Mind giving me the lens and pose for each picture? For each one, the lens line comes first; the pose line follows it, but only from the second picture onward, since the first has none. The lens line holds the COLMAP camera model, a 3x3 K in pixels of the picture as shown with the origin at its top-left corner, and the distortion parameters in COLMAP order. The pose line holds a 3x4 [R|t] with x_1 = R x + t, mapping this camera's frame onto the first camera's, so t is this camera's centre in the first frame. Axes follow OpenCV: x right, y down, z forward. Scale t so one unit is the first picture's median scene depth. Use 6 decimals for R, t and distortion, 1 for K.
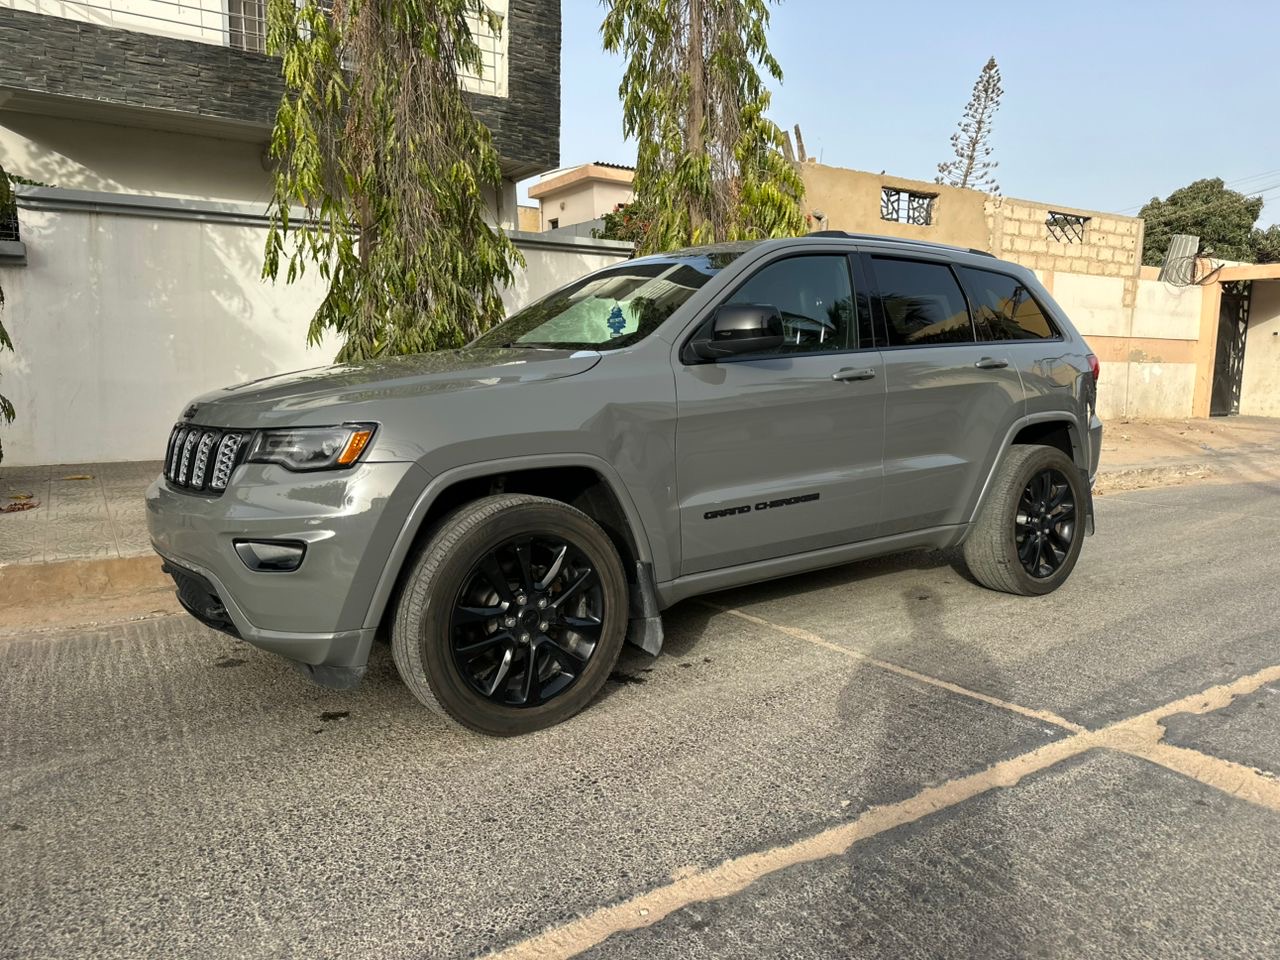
lens RADIAL K [[915.4, 0, 639.2], [0, 915.4, 481.2], [0, 0, 1]] dist [0.022900, -0.032718]
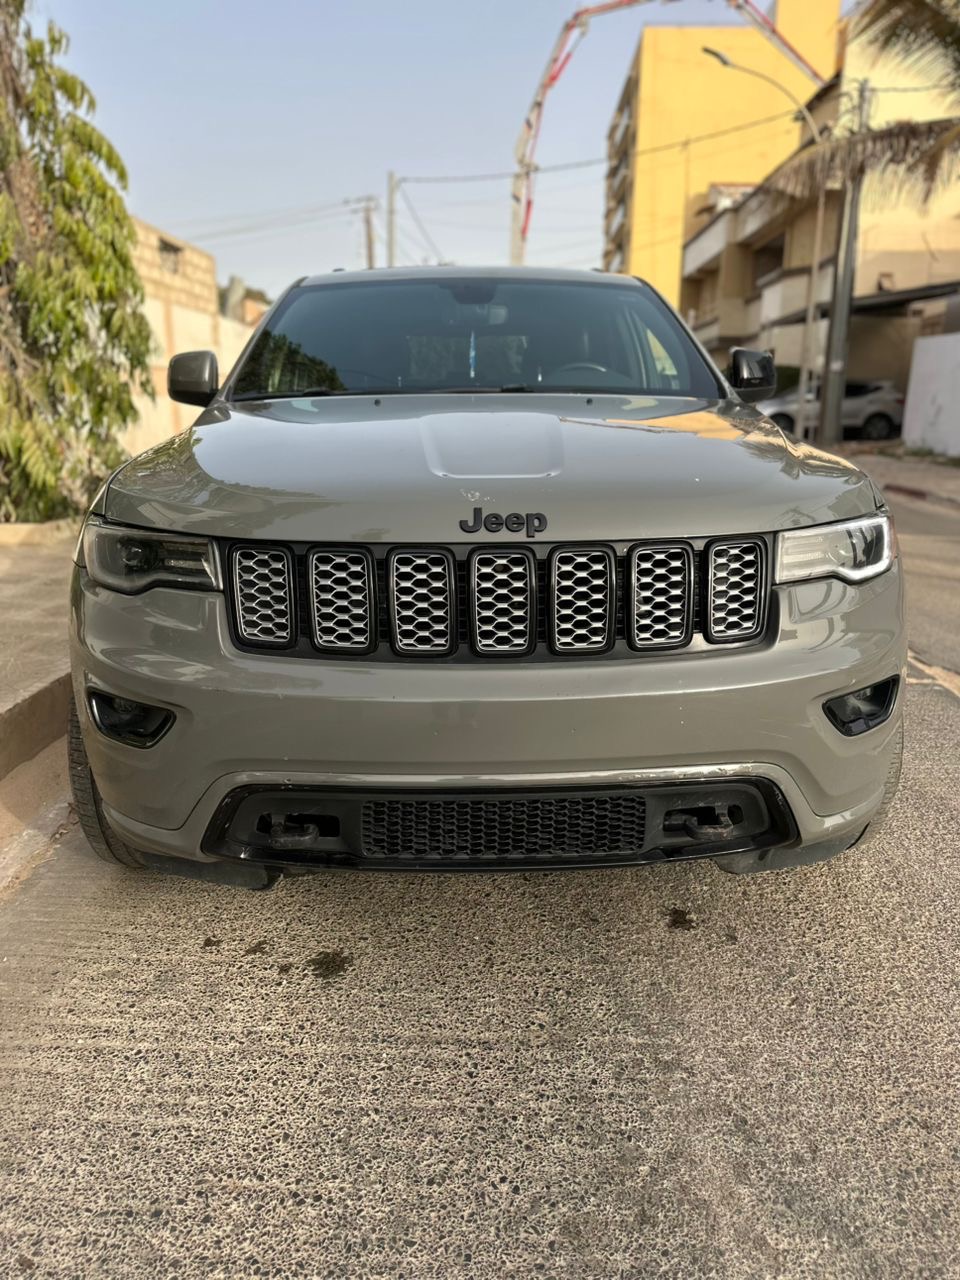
lens RADIAL K [[915.4, 0, 485.4], [0, 915.4, 640.1], [0, 0, 1]] dist [0.022900, -0.032718]
pose [[0.556467, -0.205017, 0.805178, -0.894892], [0.094454, 0.978406, 0.183847, -0.101577], [-0.825483, -0.026253, 0.563815, 0.675442]]
